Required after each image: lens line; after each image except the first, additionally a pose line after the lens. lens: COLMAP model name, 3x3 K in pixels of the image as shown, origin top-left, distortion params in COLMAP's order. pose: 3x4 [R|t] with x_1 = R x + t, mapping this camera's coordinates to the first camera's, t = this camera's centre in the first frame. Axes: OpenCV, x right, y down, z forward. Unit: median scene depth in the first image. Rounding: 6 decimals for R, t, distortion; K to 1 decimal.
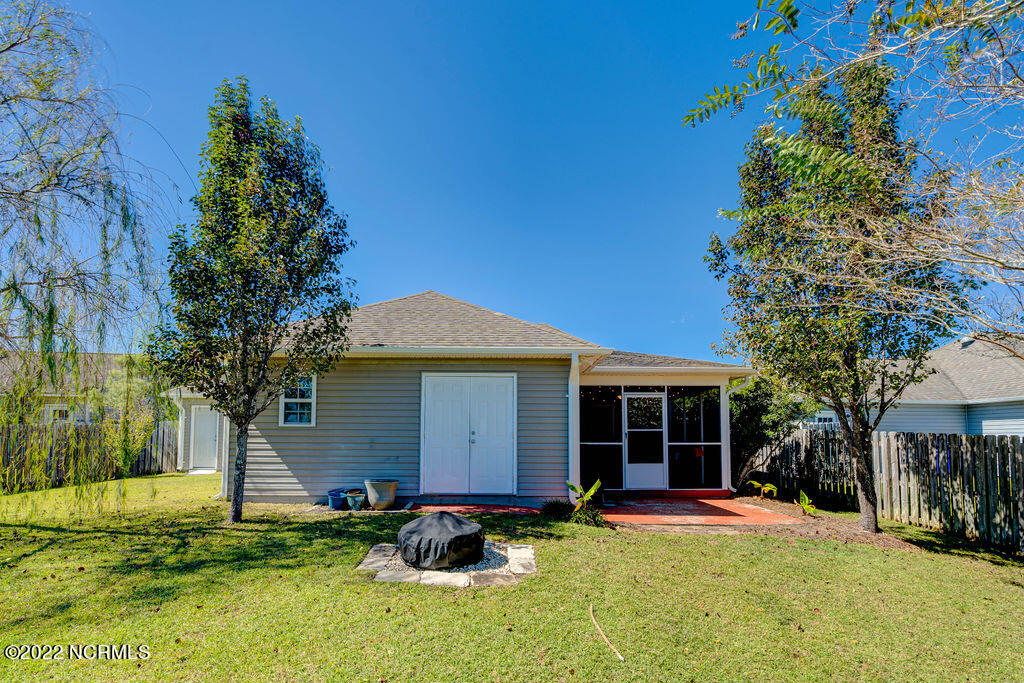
lens RADIAL K [[470.3, 0, 523.6], [0, 470.3, 416.9], [0, 0, 1]] dist [-0.002174, 0.000597]
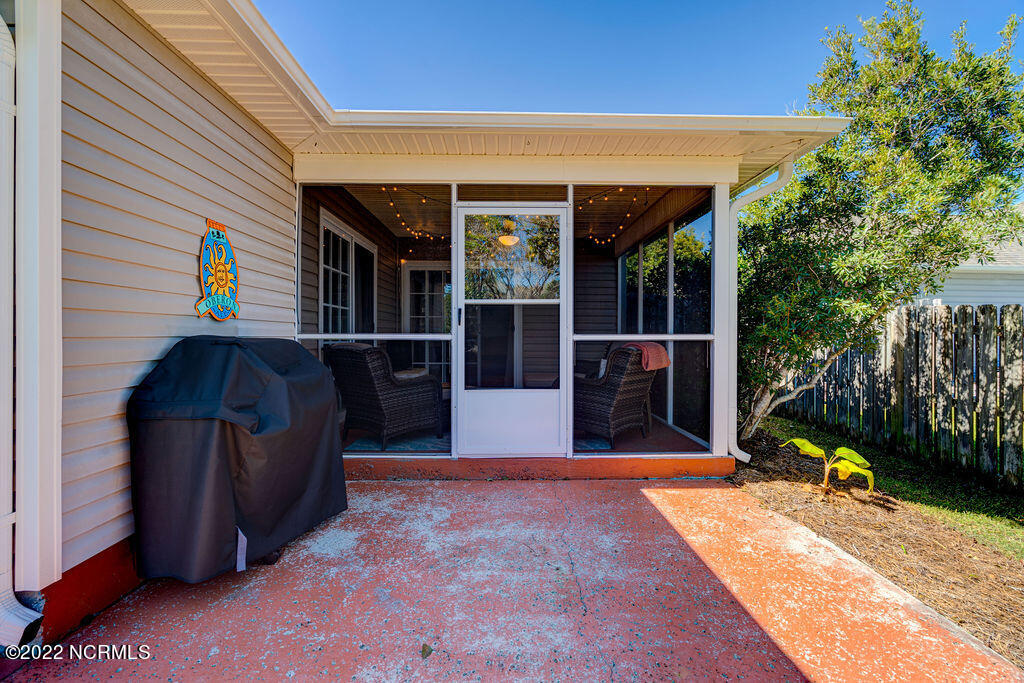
lens RADIAL K [[470.3, 0, 506.5], [0, 470.3, 338.2], [0, 0, 1]] dist [-0.002174, 0.000597]
pose [[0.999862, 0.001606, -0.016505, 0.259736], [-0.000690, 0.998467, 0.055349, 0.036665], [0.016569, -0.055330, 0.998331, 0.619622]]
